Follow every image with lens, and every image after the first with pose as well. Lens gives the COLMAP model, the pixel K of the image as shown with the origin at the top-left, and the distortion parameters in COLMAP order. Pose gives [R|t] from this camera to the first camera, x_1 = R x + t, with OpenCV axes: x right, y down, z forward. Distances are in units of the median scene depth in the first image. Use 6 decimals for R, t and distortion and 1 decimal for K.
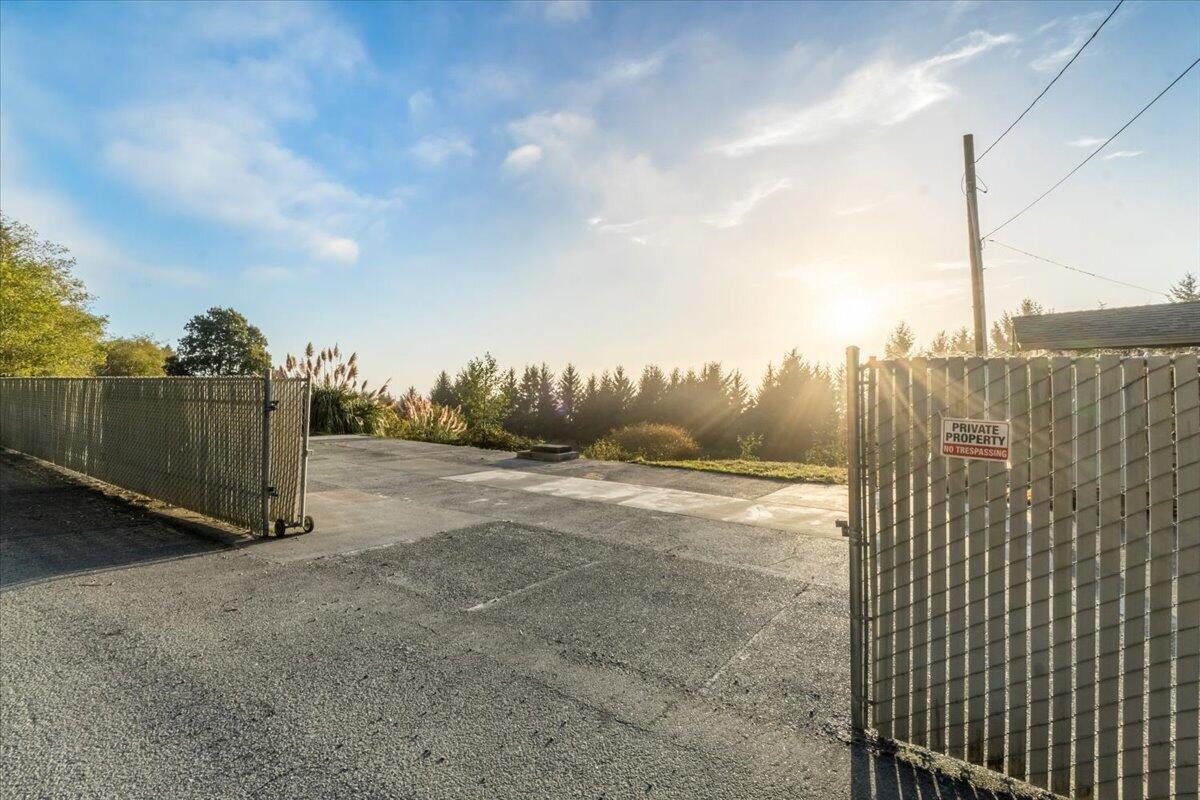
lens RADIAL K [[534.2, 0, 603.6], [0, 534.2, 389.8], [0, 0, 1]] dist [0.000965, 0.001878]
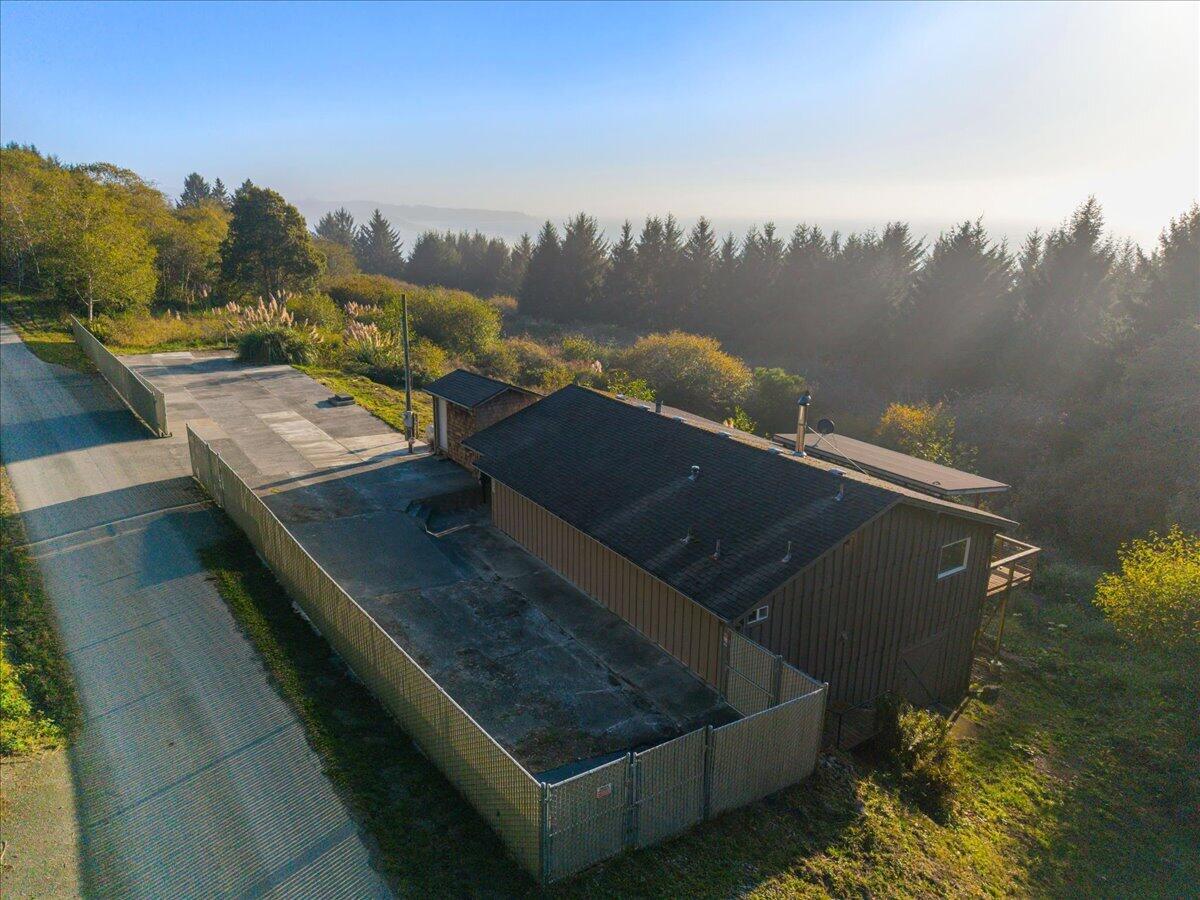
lens RADIAL K [[821.5, 0, 582.0], [0, 821.5, 445.2], [0, 0, 1]] dist [0.023777, -0.021806]
pose [[0.944065, 0.101013, -0.313906, 0.187159], [-0.012919, 0.962526, 0.270880, -0.059643], [0.329506, -0.251674, 0.909993, -0.154657]]
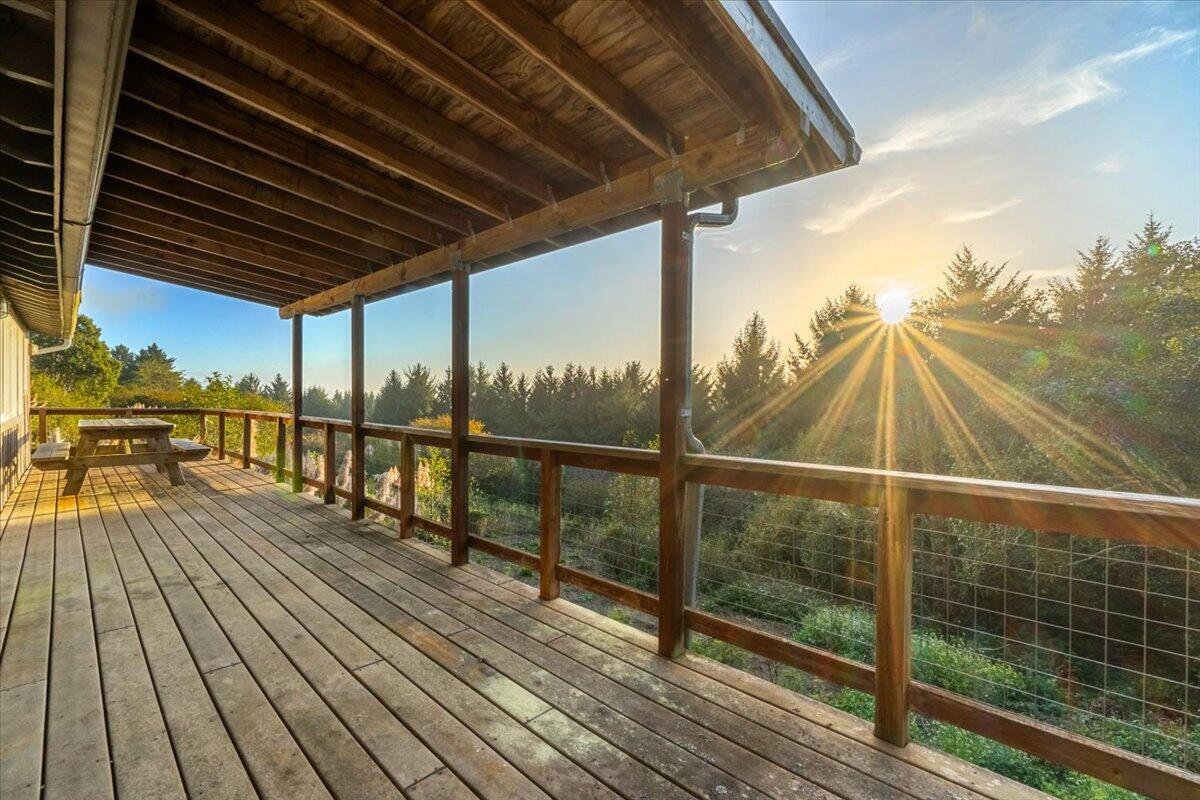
lens RADIAL K [[534.2, 0, 590.8], [0, 534.2, 397.6], [0, 0, 1]] dist [0.000965, 0.001878]
pose [[0.995951, 0.013602, -0.088862, 0.217973], [-0.013244, 0.999902, 0.004625, 0.010205], [0.088917, -0.003429, 0.996033, 0.030849]]
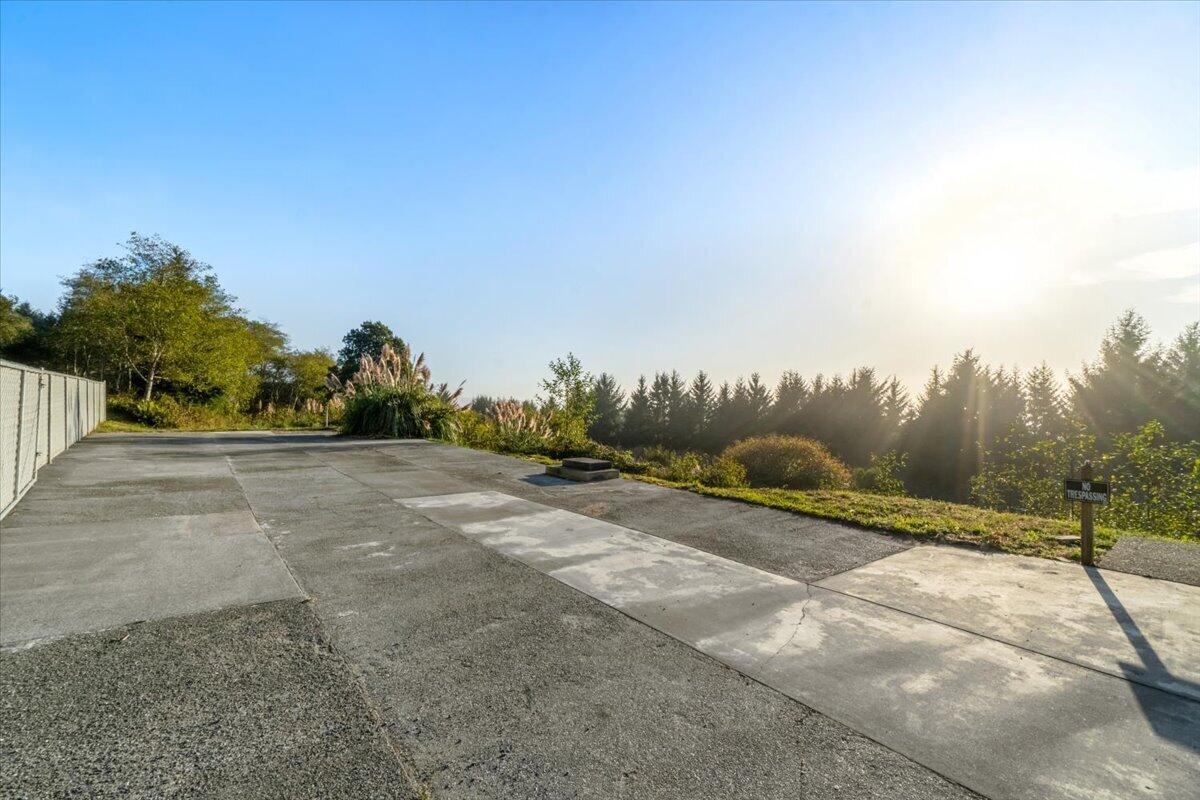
lens RADIAL K [[534.2, 0, 598.3], [0, 534.2, 395.2], [0, 0, 1]] dist [0.000965, 0.001878]
pose [[0.964104, 0.003793, -0.265496, 0.015522], [-0.005593, 0.999966, -0.006024, 0.001734], [0.265465, 0.007292, 0.964093, 0.031036]]
